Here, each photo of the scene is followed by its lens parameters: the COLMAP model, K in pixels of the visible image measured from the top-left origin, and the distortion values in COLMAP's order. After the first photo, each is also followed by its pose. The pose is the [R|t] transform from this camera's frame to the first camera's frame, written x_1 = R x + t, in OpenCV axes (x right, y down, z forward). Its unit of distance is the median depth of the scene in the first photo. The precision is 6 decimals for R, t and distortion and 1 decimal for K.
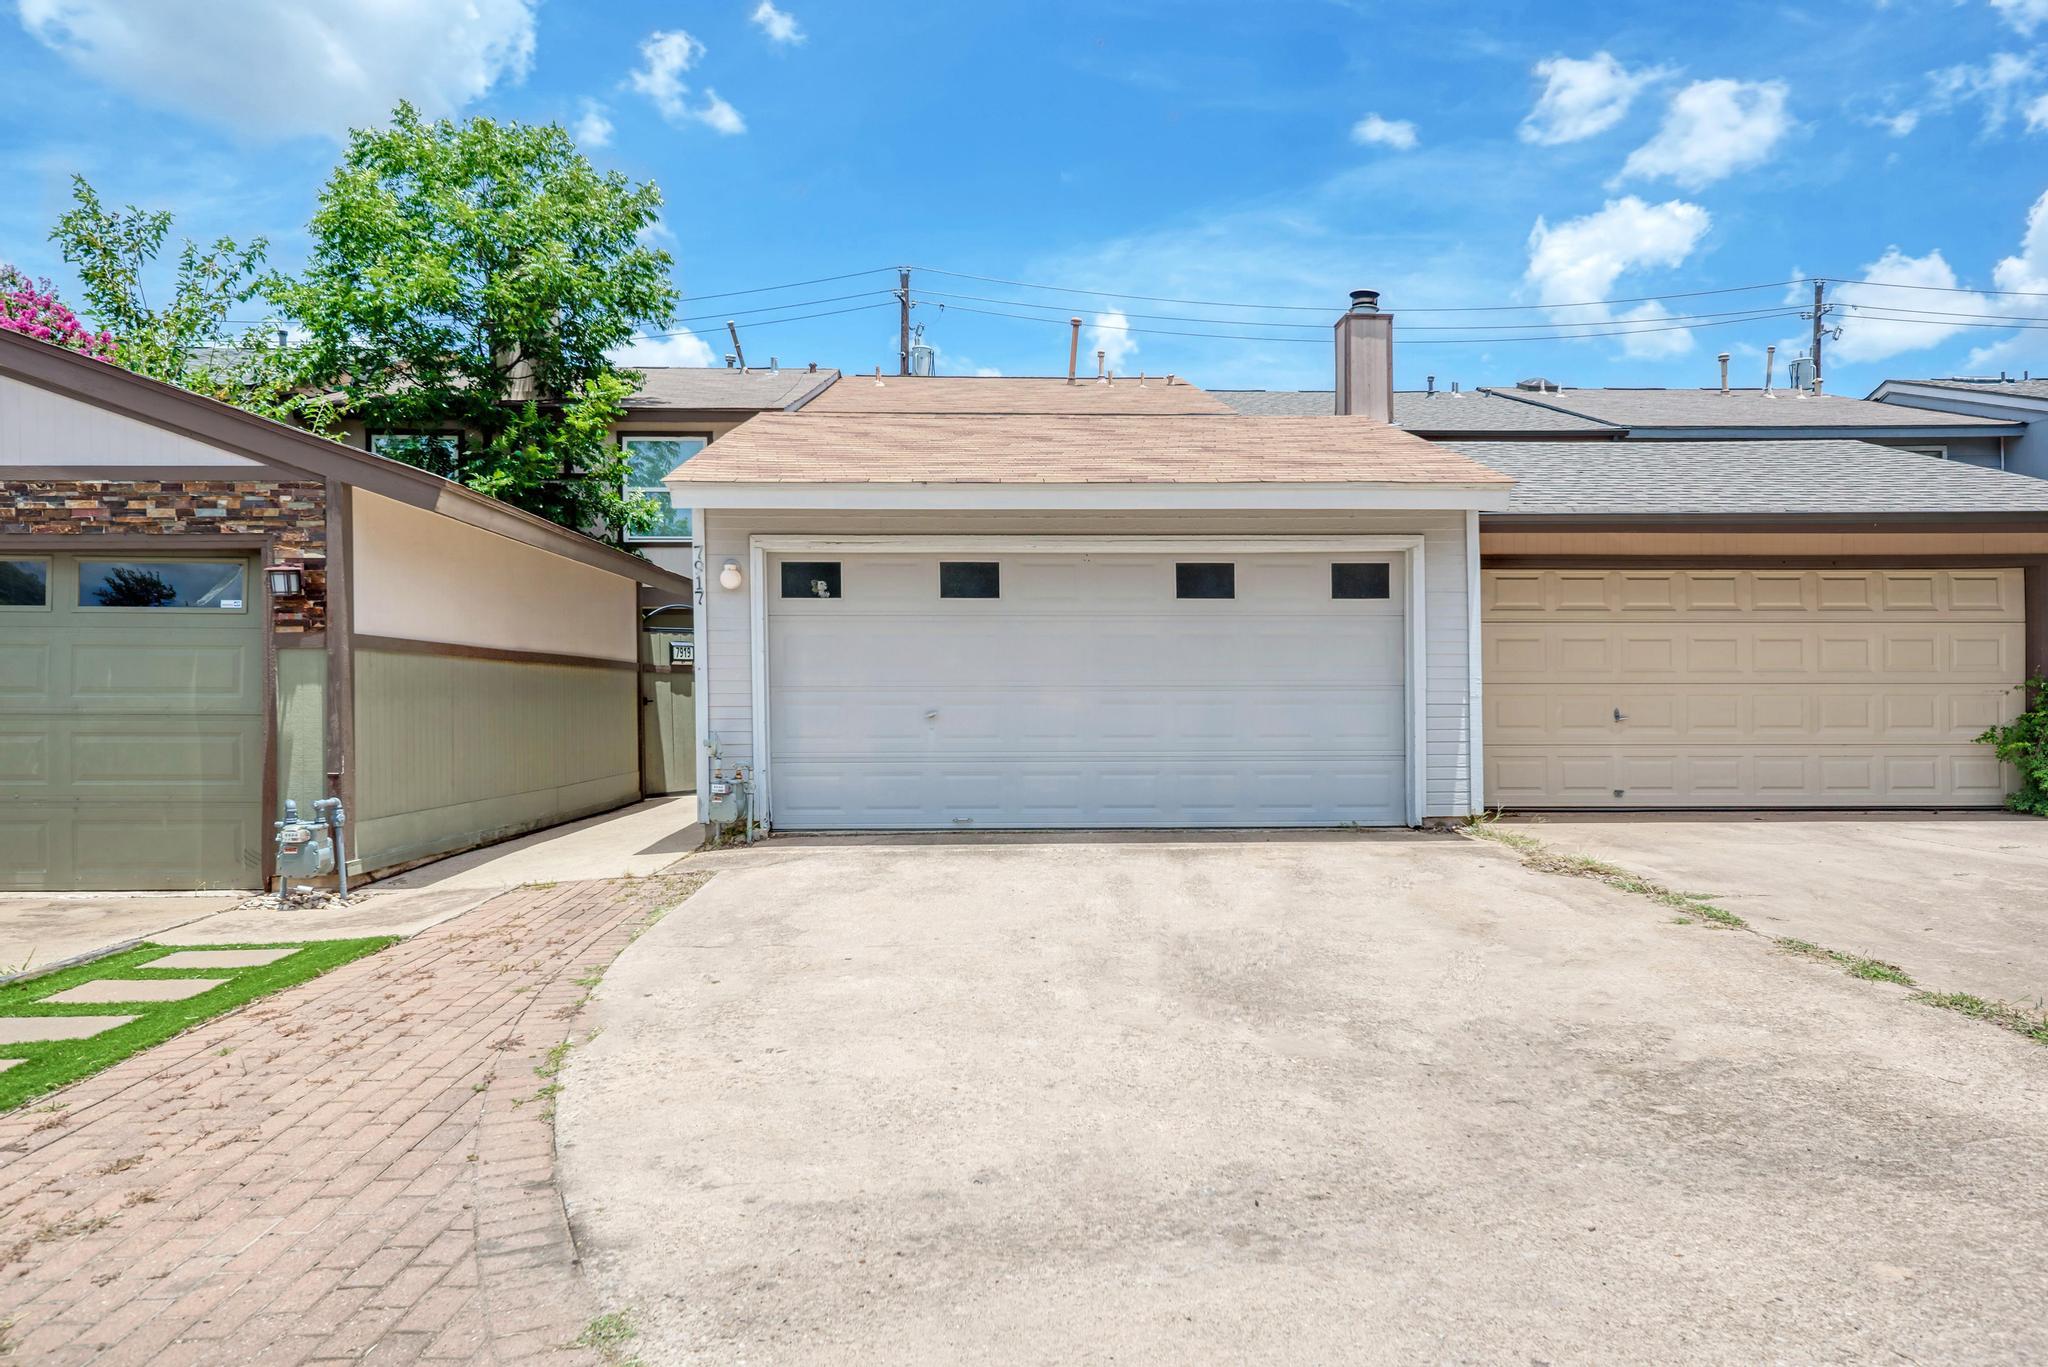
lens RADIAL K [[1403.3, 0, 1024.0], [0, 1403.3, 683.5], [0, 0, 1]] dist [0.019089, 0.002077]
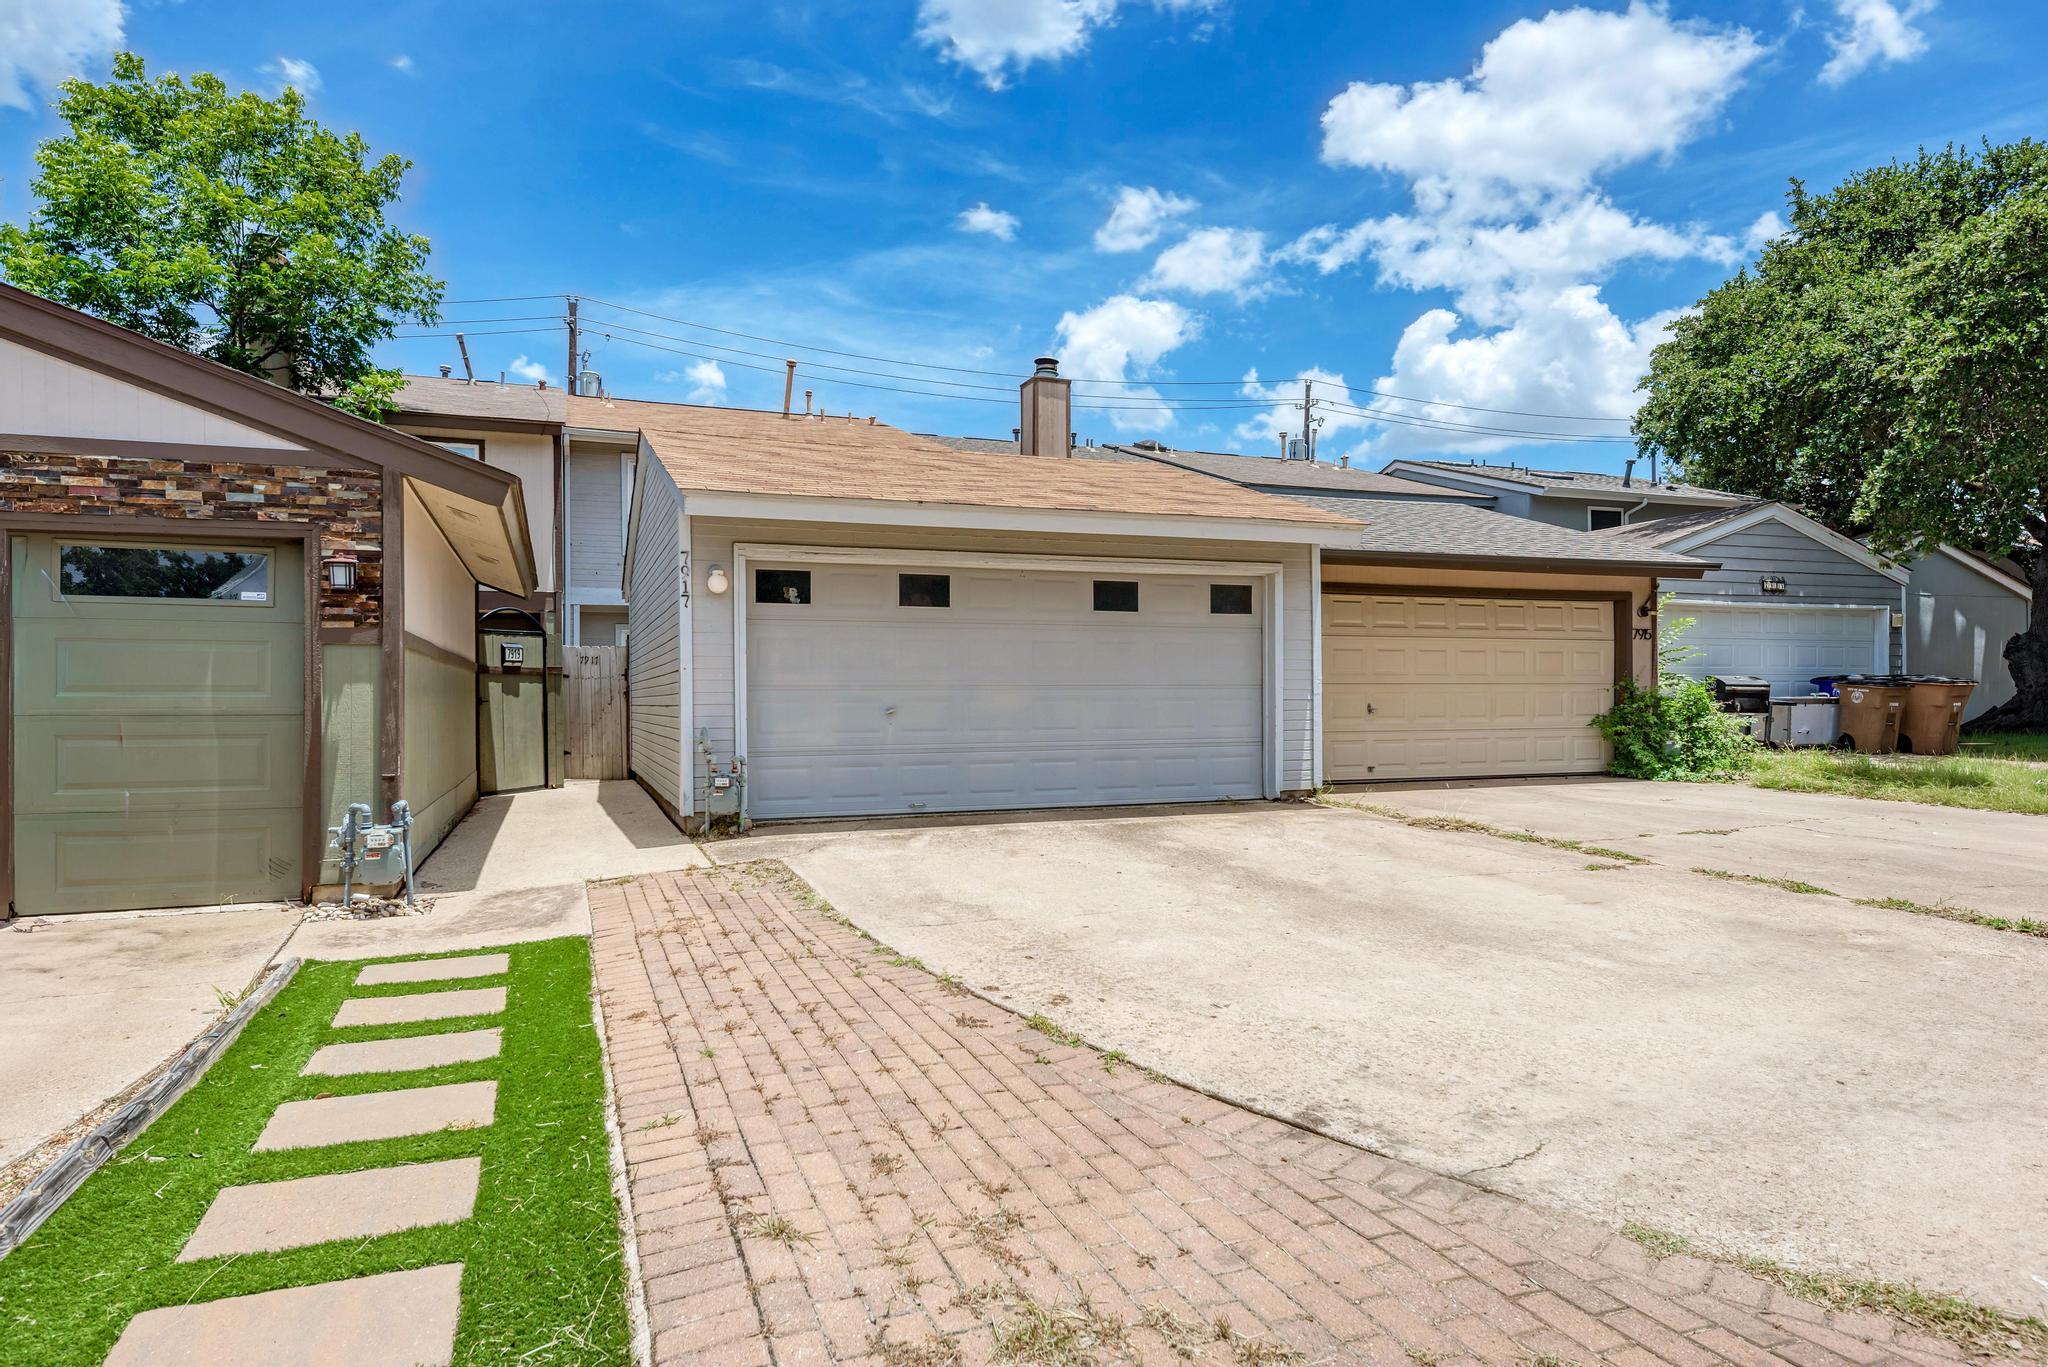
lens RADIAL K [[1216.0, 0, 1024.0], [0, 1216.0, 683.5], [0, 0, 1]] dist [0.015805, 0.001153]
pose [[0.946575, 0.000420, 0.322483, -0.340956], [0.000447, 0.999996, -0.002615, 0.003646], [-0.322483, 0.002620, 0.946572, 0.070022]]
